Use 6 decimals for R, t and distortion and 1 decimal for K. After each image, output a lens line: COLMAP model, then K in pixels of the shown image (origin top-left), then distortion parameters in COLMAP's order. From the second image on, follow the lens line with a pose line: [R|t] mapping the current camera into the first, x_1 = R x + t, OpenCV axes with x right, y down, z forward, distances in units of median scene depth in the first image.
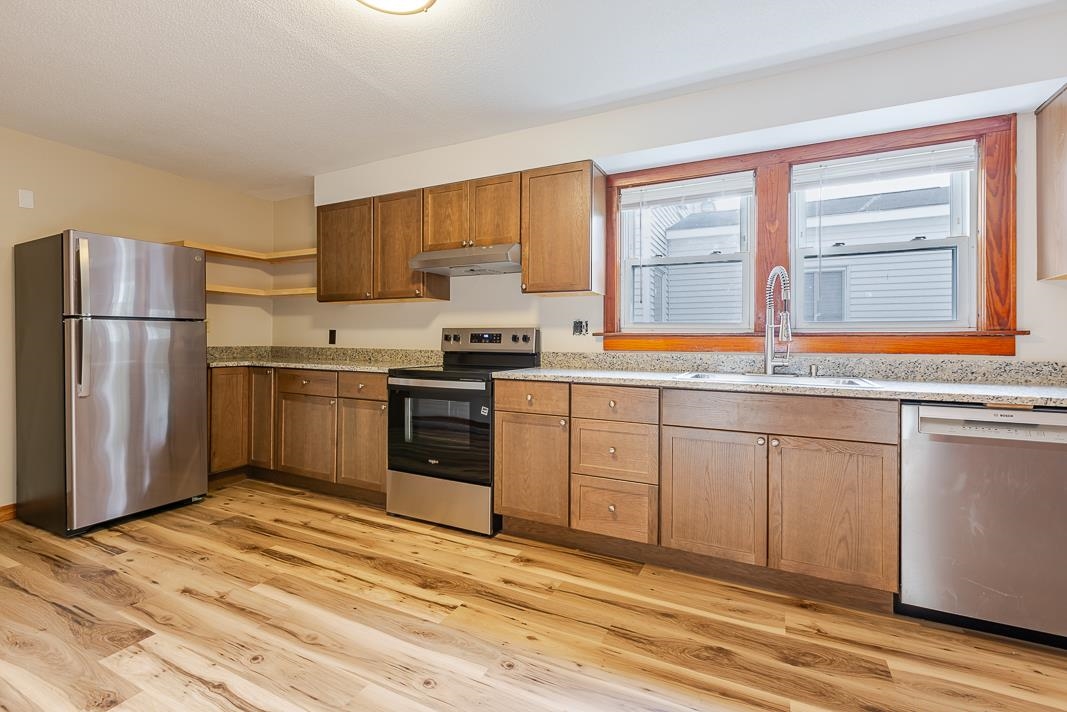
lens RADIAL K [[484.1, 0, 543.5], [0, 484.1, 338.3], [0, 0, 1]] dist [-0.001378, -0.000388]
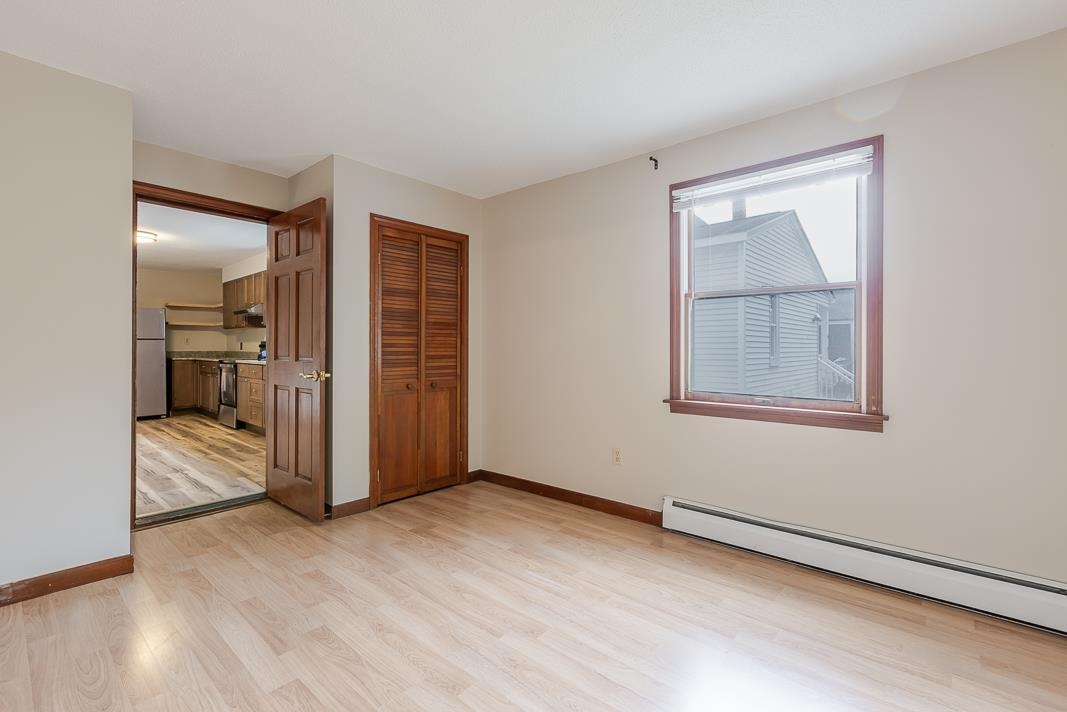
lens RADIAL K [[484.1, 0, 534.7], [0, 484.1, 355.3], [0, 0, 1]] dist [-0.001378, -0.000388]
pose [[0.961127, -0.002647, -0.276093, 2.101611], [0.007769, 0.999817, 0.017460, 0.015851], [0.275996, -0.018926, 0.960972, -0.939868]]
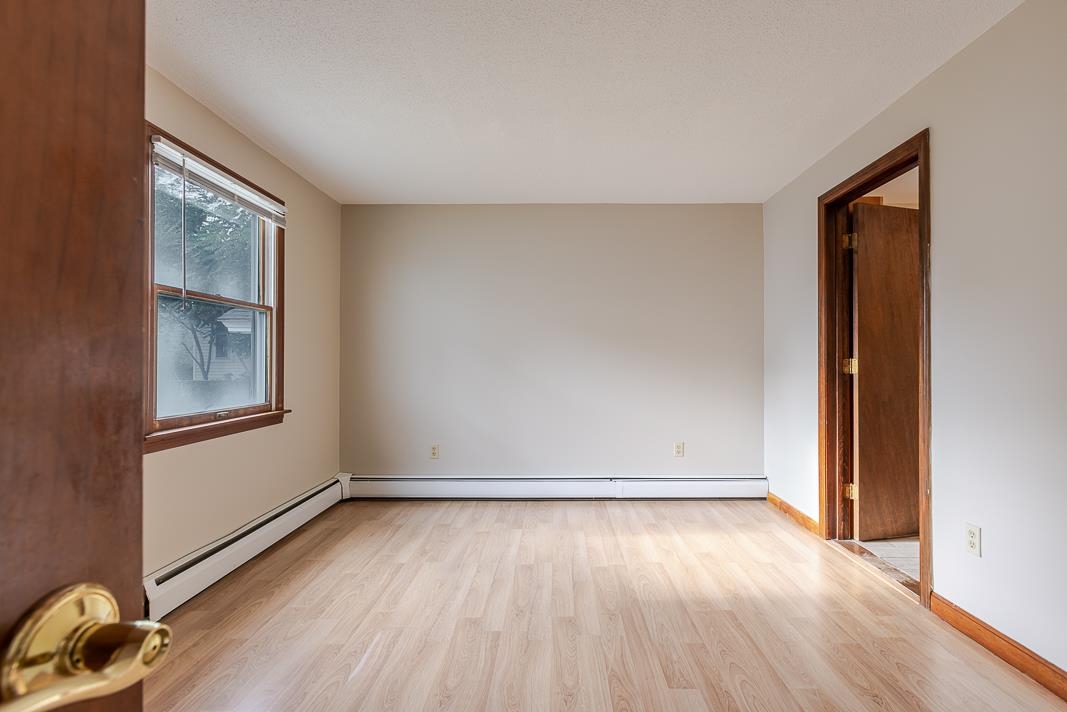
lens RADIAL K [[484.1, 0, 537.7], [0, 484.1, 356.1], [0, 0, 1]] dist [-0.001378, -0.000388]
pose [[-0.395236, -0.000704, 0.918579, -4.630192], [-0.008584, 0.999959, -0.002928, -0.014682], [-0.918539, -0.009042, -0.395226, 5.376262]]
